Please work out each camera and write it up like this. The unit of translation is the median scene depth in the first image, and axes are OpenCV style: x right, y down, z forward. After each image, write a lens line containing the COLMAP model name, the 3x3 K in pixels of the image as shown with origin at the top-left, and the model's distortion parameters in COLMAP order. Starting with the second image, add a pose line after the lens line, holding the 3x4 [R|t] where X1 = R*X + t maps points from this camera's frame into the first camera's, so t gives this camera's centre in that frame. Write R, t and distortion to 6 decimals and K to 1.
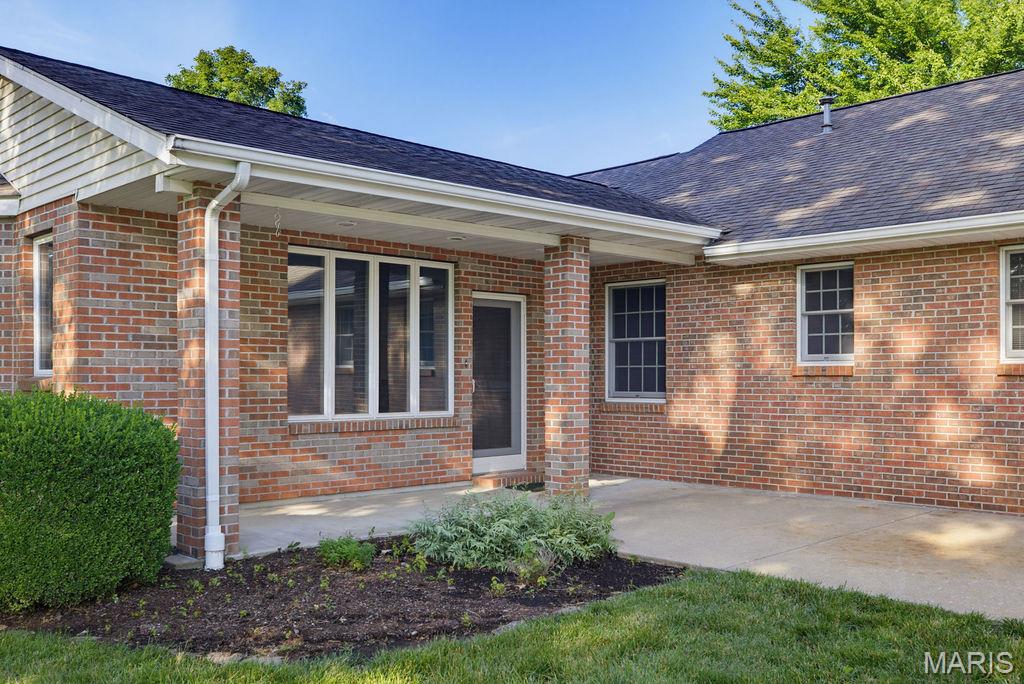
lens RADIAL K [[962.8, 0, 512.0], [0, 962.8, 342.0], [0, 0, 1]] dist [0.058096, -0.003592]
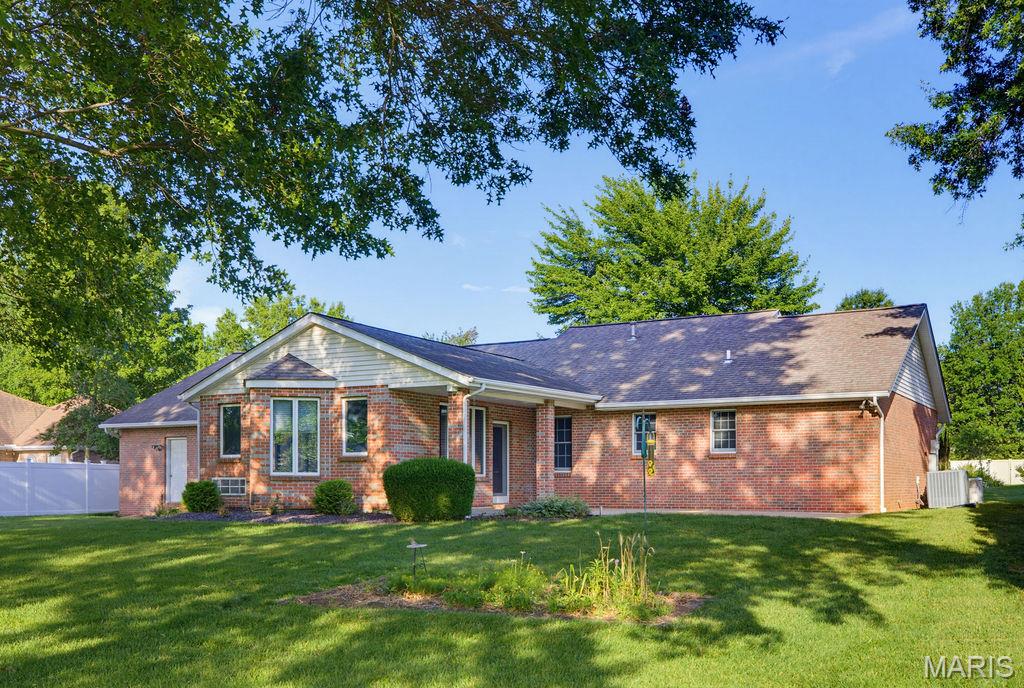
lens RADIAL K [[1648.0, 0, 512.0], [0, 1648.0, 344.0], [0, 0, 1]] dist [0.011356, 0.013662]
pose [[0.950166, 0.026536, 0.310611, -1.185718], [-0.003899, 0.997304, -0.073274, 0.049949], [-0.311719, 0.068411, 0.947709, -2.627890]]
